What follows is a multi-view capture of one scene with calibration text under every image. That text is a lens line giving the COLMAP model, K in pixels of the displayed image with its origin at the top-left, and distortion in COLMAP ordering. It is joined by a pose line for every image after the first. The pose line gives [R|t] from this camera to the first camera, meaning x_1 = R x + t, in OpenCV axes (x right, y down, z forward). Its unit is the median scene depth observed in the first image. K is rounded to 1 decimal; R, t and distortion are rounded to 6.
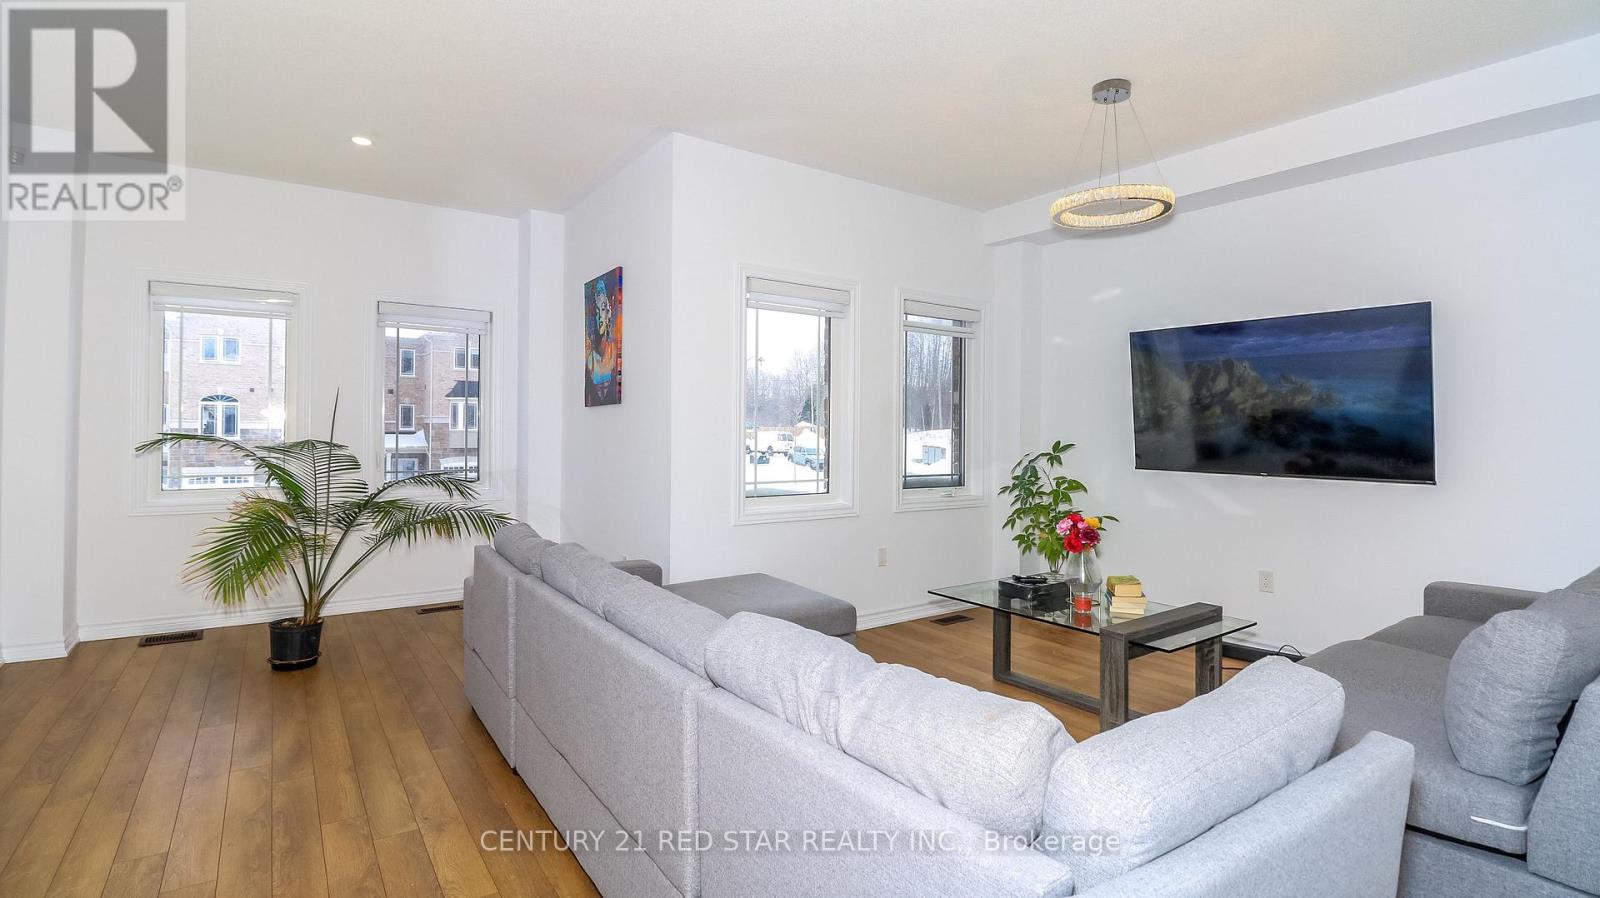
lens RADIAL K [[735.8, 0, 814.1], [0, 735.8, 446.4], [0, 0, 1]] dist [-0.020968, -0.002107]
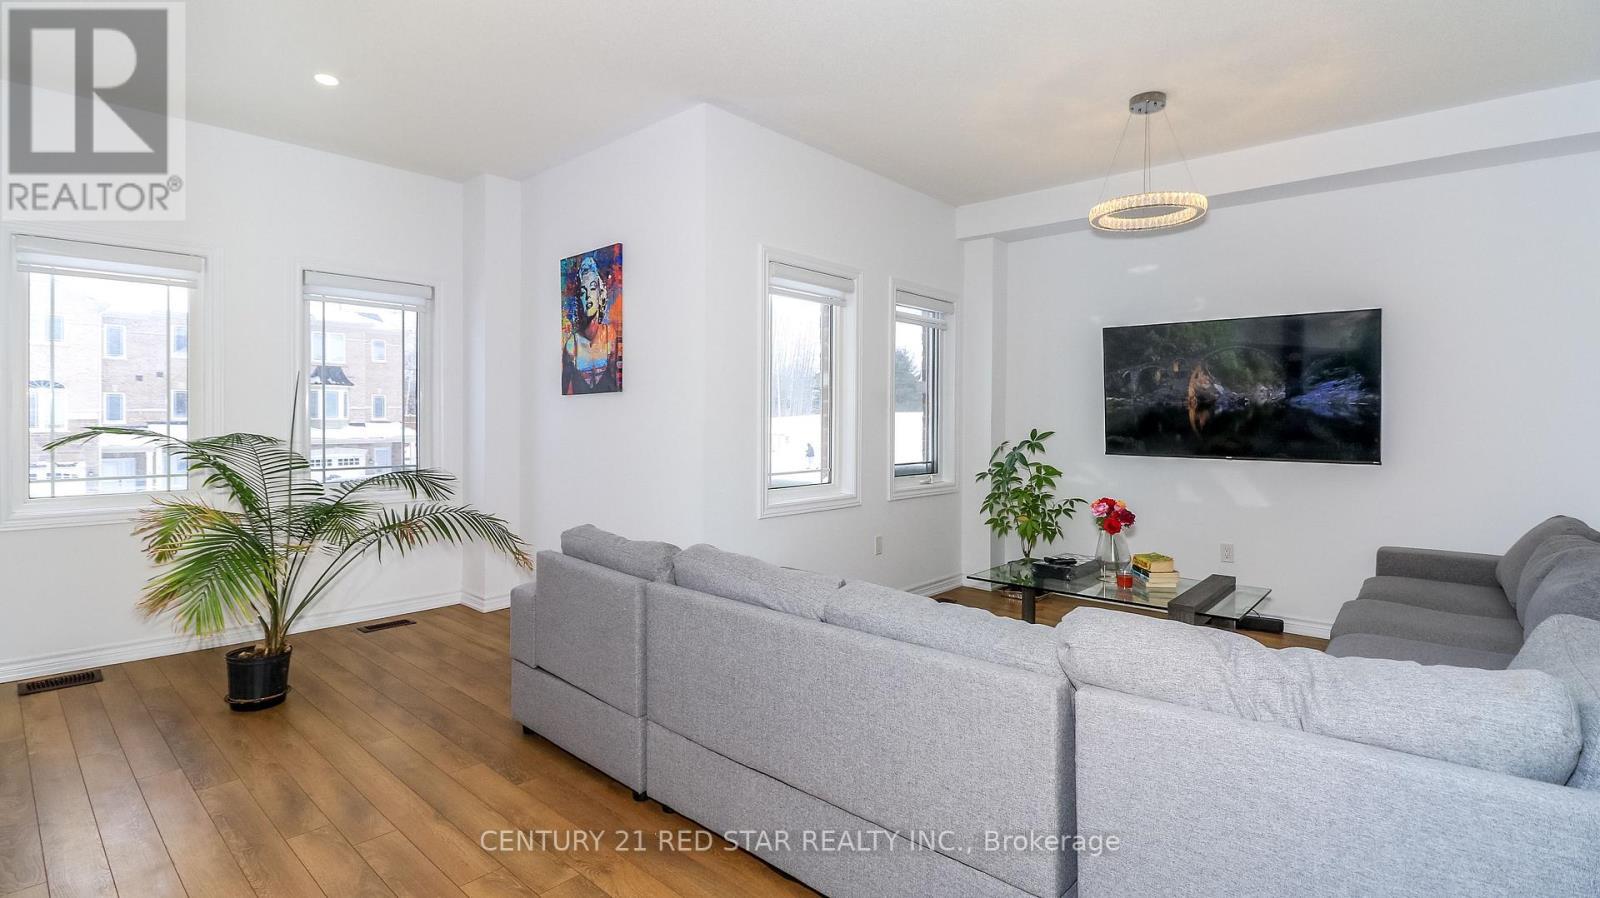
lens RADIAL K [[735.8, 0, 815.2], [0, 735.8, 448.0], [0, 0, 1]] dist [-0.020968, -0.002107]
pose [[0.975309, -0.011457, 0.220546, -0.230427], [0.007383, 0.999787, 0.019289, -0.003476], [-0.220720, -0.017185, 0.975186, 0.041361]]
